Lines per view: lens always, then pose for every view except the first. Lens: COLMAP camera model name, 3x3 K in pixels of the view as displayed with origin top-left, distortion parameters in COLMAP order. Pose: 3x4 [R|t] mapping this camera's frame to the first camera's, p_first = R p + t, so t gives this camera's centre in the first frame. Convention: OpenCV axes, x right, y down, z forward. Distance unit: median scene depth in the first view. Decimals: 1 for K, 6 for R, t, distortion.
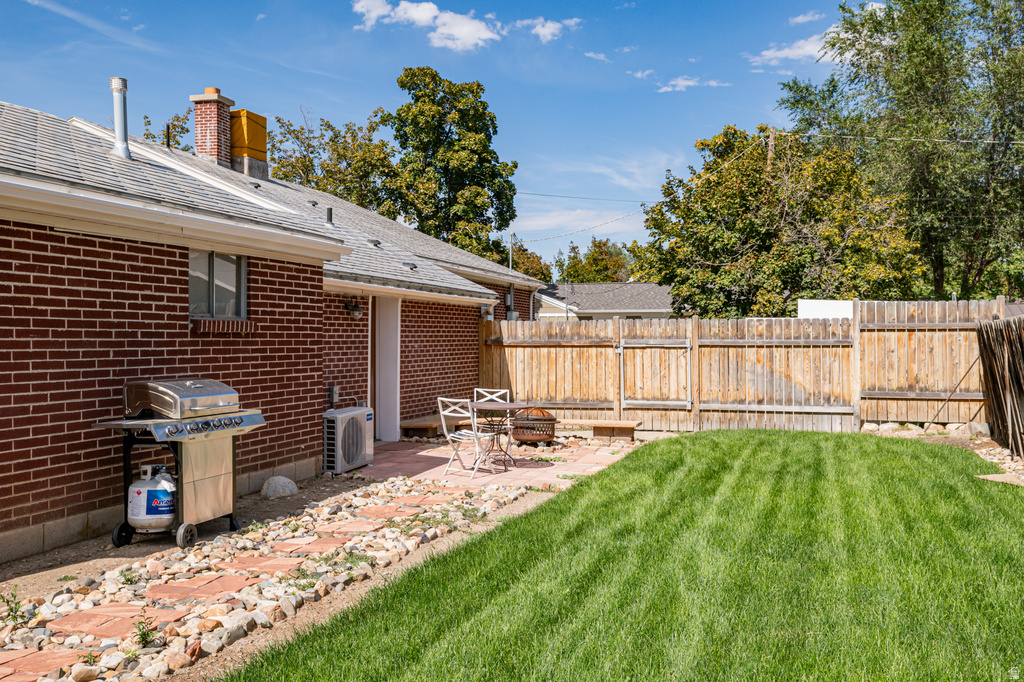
lens RADIAL K [[1006.8, 0, 512.6], [0, 1006.8, 343.3], [0, 0, 1]] dist [0.045900, 0.000000]
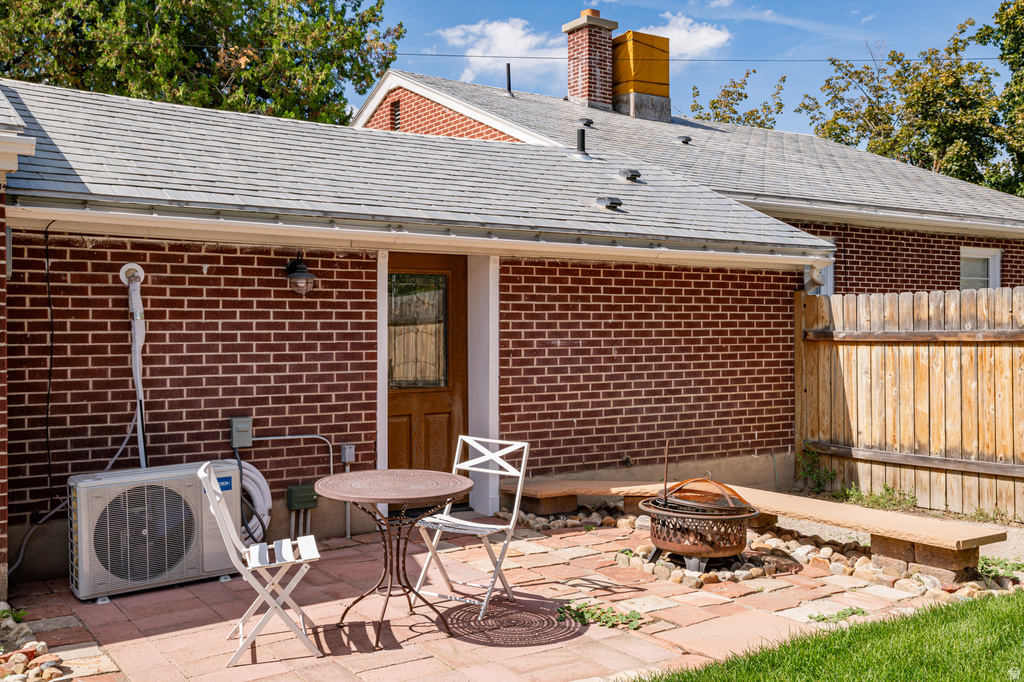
lens RADIAL K [[1006.8, 0, 512.3], [0, 1006.8, 333.0], [0, 0, 1]] dist [0.045900, 0.000000]
pose [[0.769520, -0.005926, -0.638595, 0.201706], [0.003046, 0.999980, -0.005610, 0.000160], [0.638615, 0.002372, 0.769523, 0.478840]]
